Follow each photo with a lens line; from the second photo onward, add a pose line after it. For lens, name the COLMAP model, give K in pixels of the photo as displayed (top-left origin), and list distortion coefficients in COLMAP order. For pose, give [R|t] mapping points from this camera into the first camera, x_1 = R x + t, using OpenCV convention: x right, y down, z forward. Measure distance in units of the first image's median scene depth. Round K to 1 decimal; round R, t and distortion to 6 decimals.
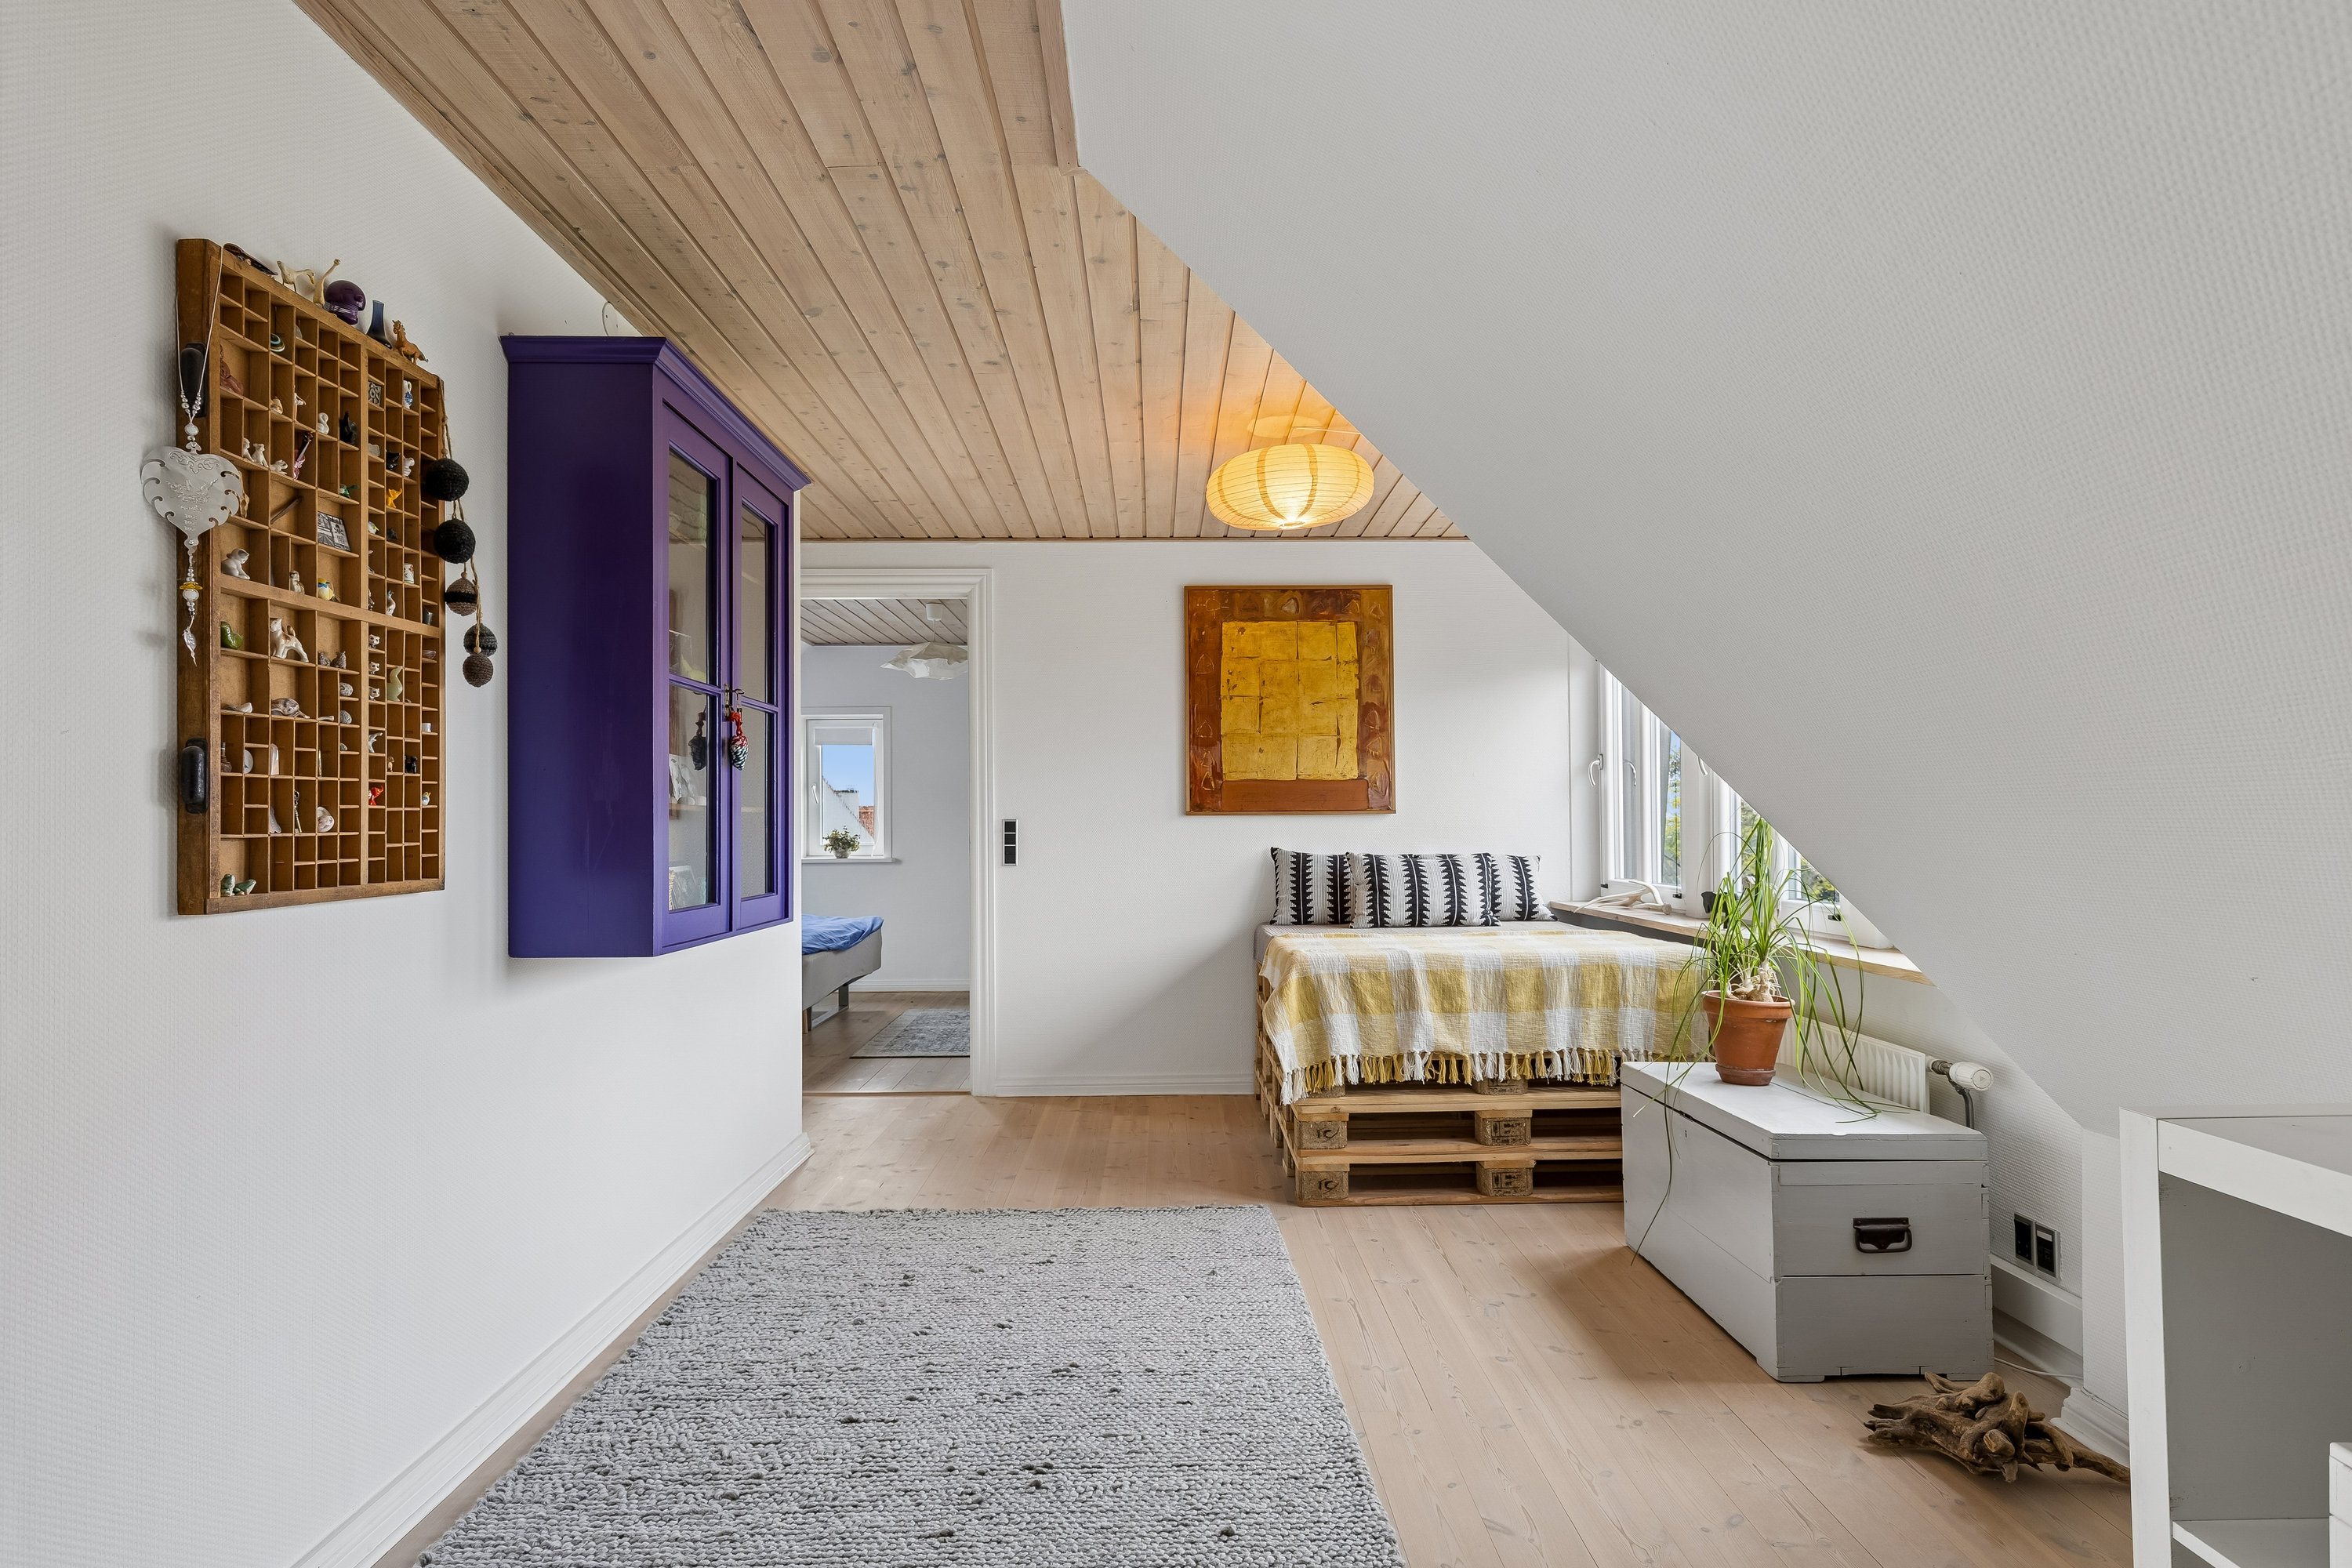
lens RADIAL K [[1359.3, 0, 1176.0], [0, 1359.3, 784.0], [0, 0, 1]] dist [-0.000029, -0.000018]
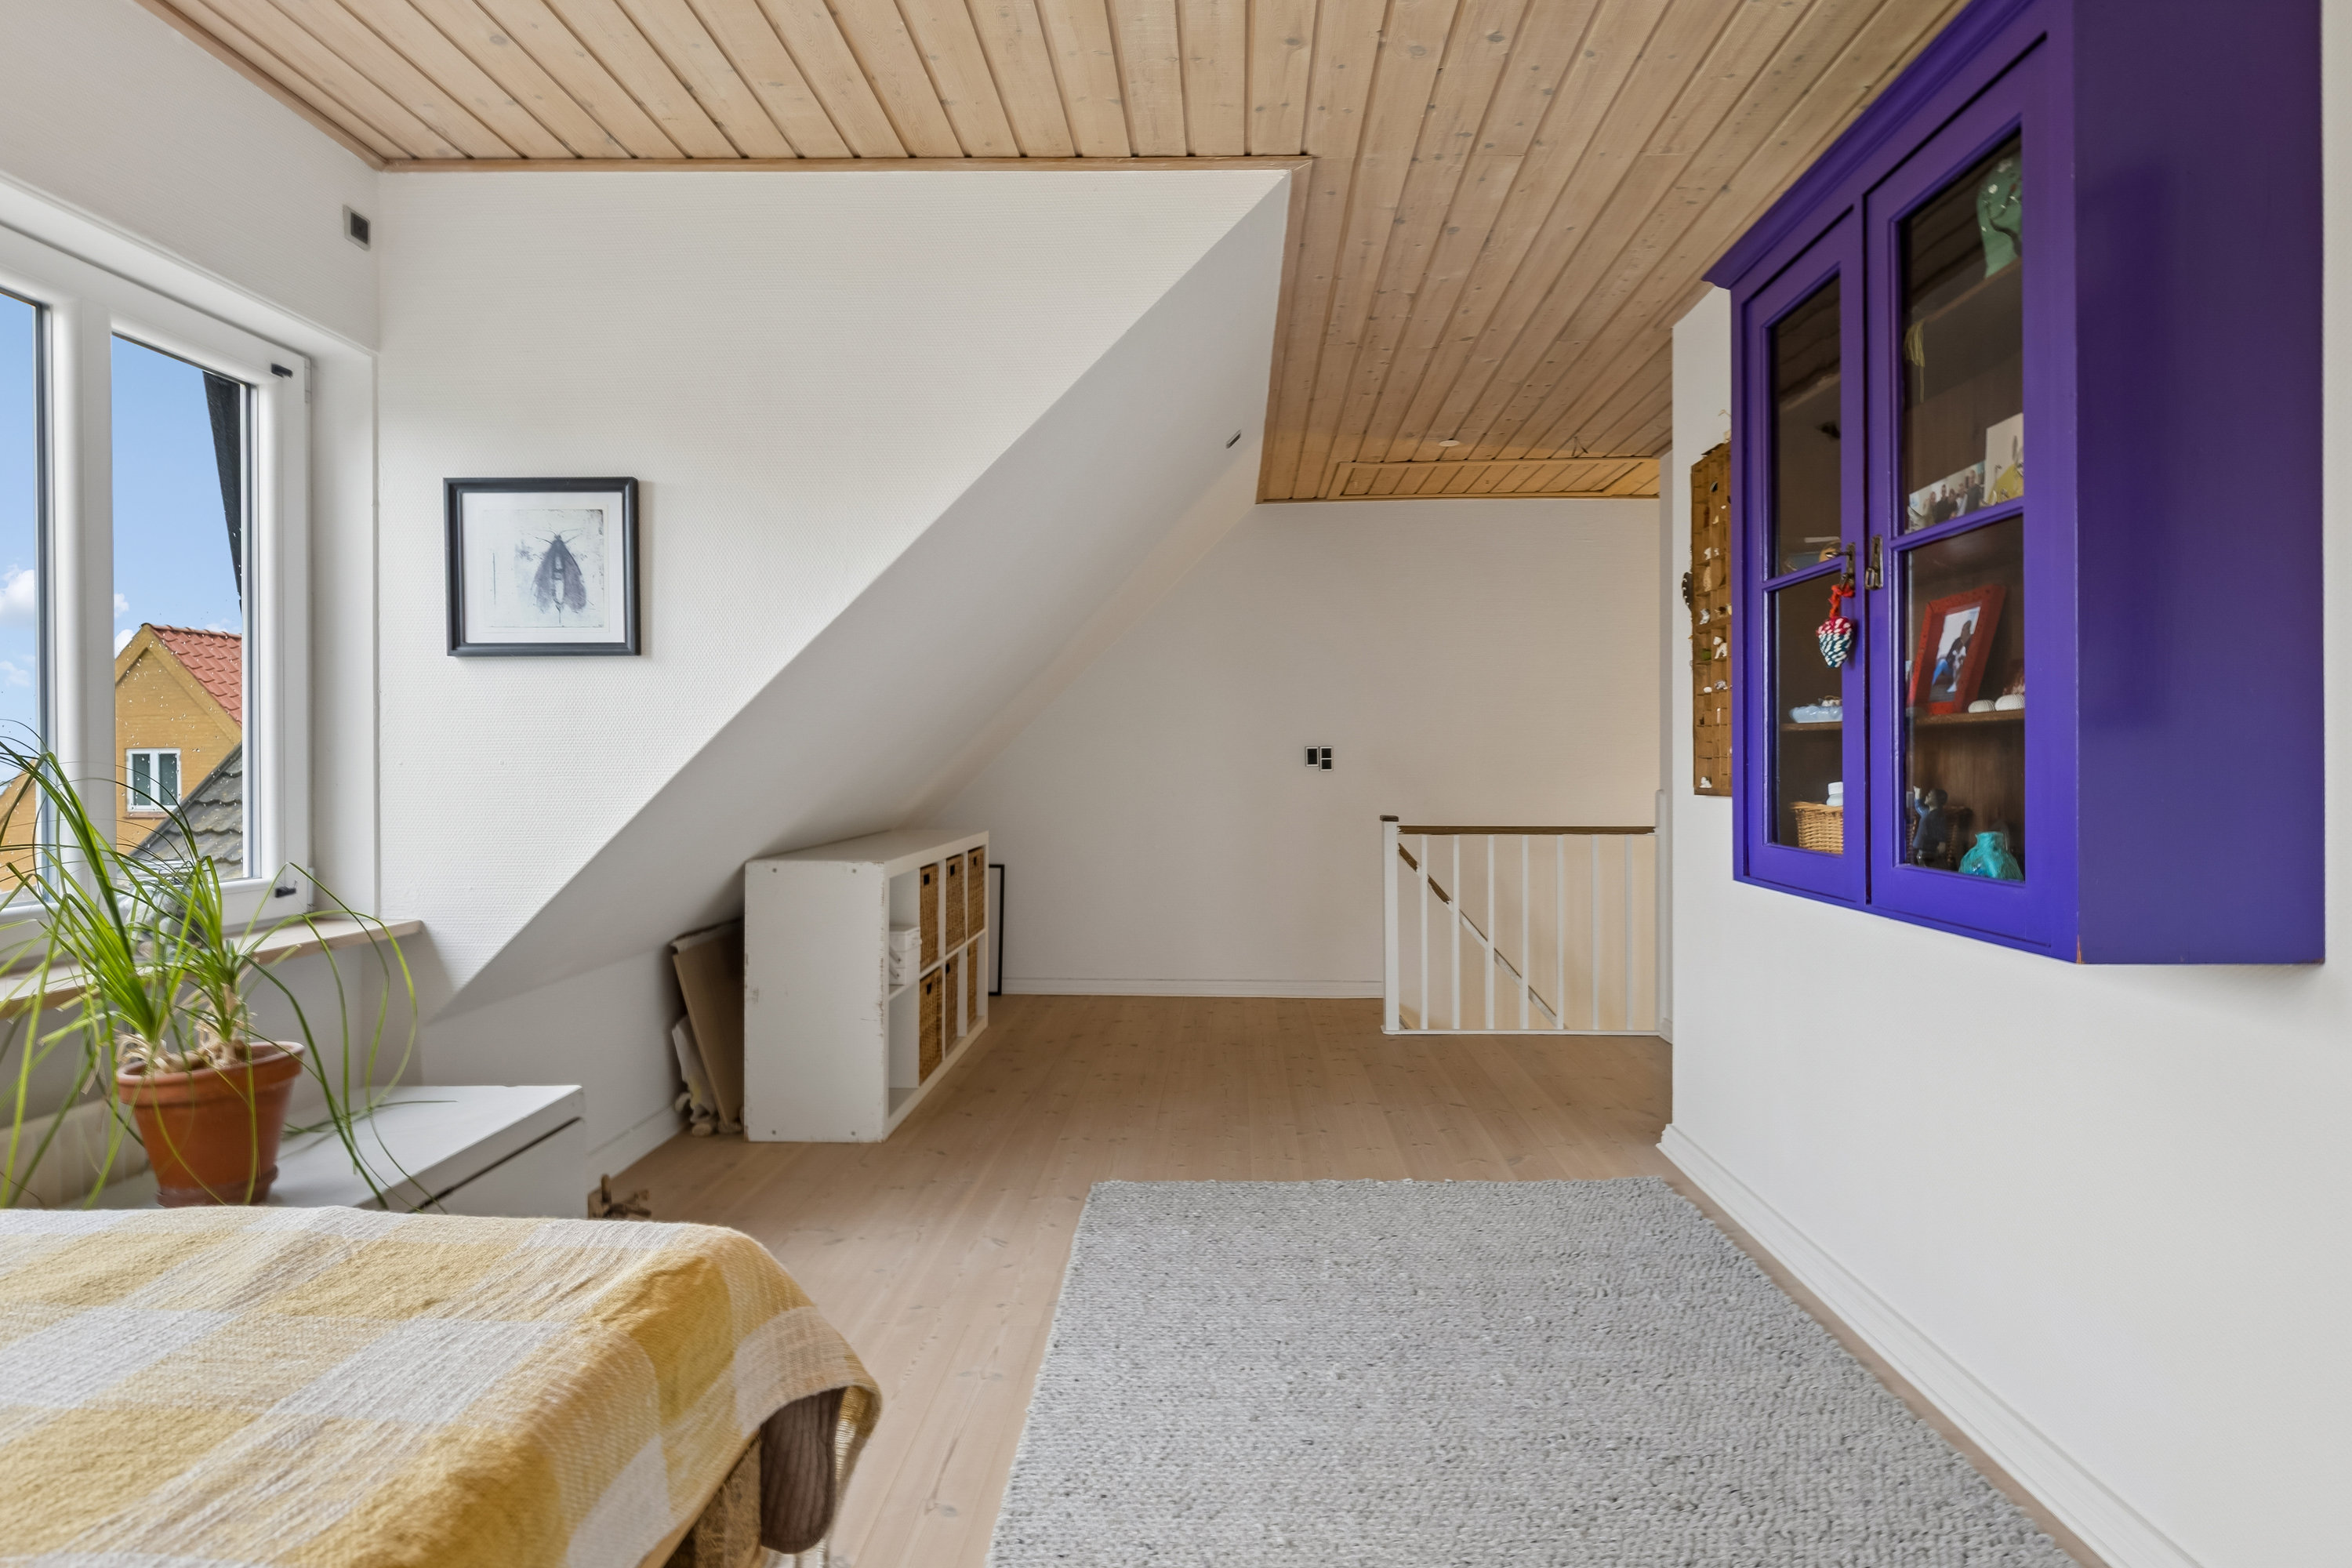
lens RADIAL K [[1250.9, 0, 1180.3], [0, 1250.9, 757.5], [0, 0, 1]] dist [0.000284, 0.000055]
pose [[-0.998401, 0.011014, 0.055439, -0.032809], [0.009494, 0.999574, -0.027604, 0.066645], [-0.055720, -0.027034, -0.998080, 2.217844]]
